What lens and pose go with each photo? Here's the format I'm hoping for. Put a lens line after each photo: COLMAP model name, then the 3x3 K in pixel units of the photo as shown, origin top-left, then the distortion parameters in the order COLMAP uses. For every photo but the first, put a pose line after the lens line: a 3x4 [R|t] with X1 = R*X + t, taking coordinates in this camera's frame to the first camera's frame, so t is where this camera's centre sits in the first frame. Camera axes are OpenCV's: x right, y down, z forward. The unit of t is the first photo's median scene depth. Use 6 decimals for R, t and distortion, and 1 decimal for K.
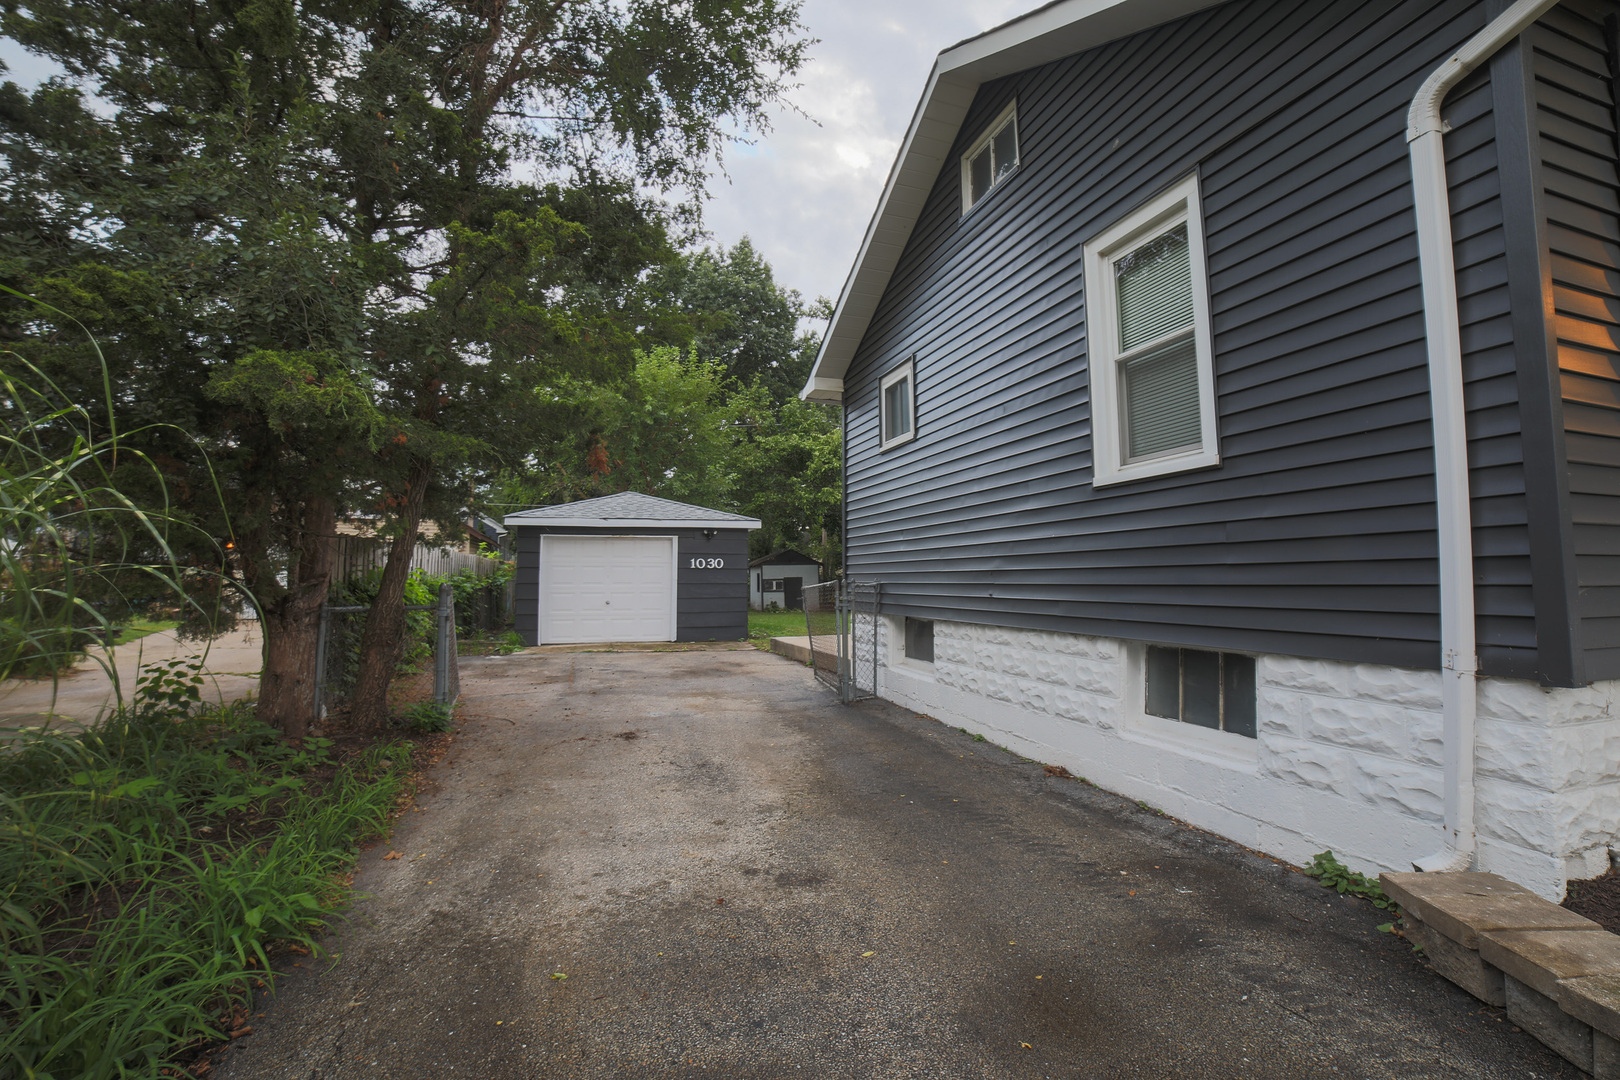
lens RADIAL K [[661.4, 0, 809.8], [0, 661.4, 533.1], [0, 0, 1]] dist [-0.083375, 0.027422]
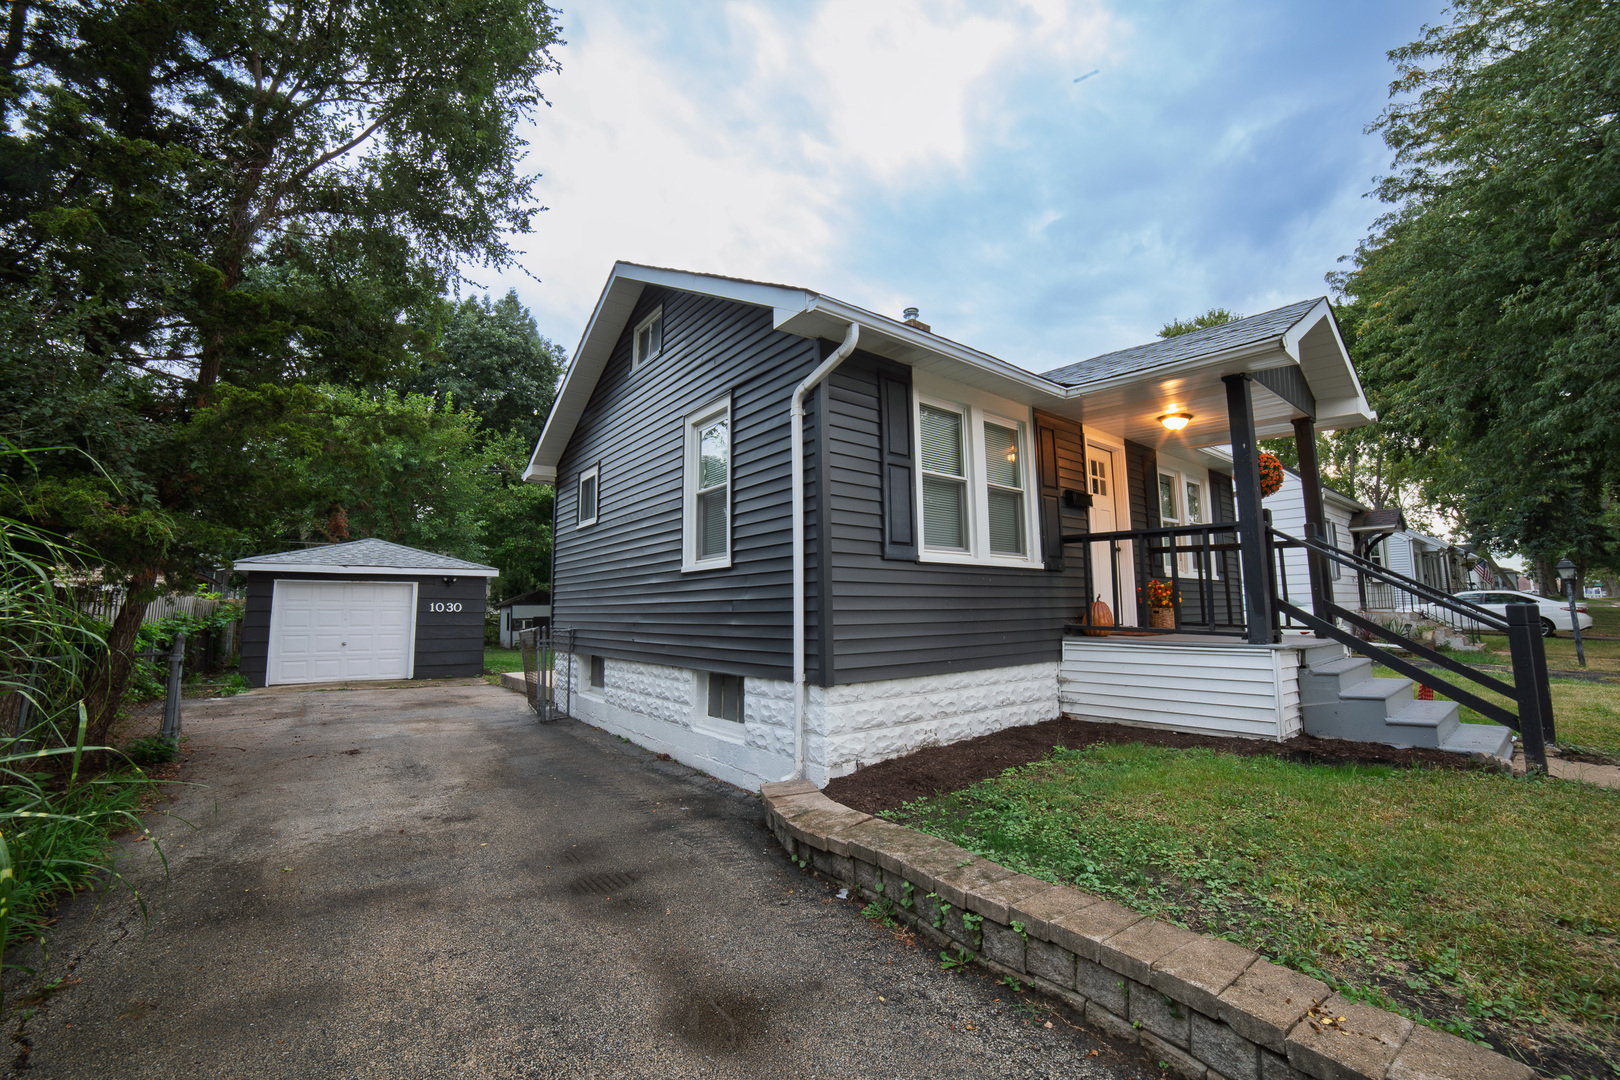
lens RADIAL K [[644.1, 0, 787.4], [0, 644.1, 534.6], [0, 0, 1]] dist [-0.097030, 0.043226]
pose [[0.951837, 0.032612, 0.304867, 0.135752], [-0.016105, 0.998272, -0.056504, -0.053574], [-0.306183, 0.048873, 0.950717, -0.385921]]
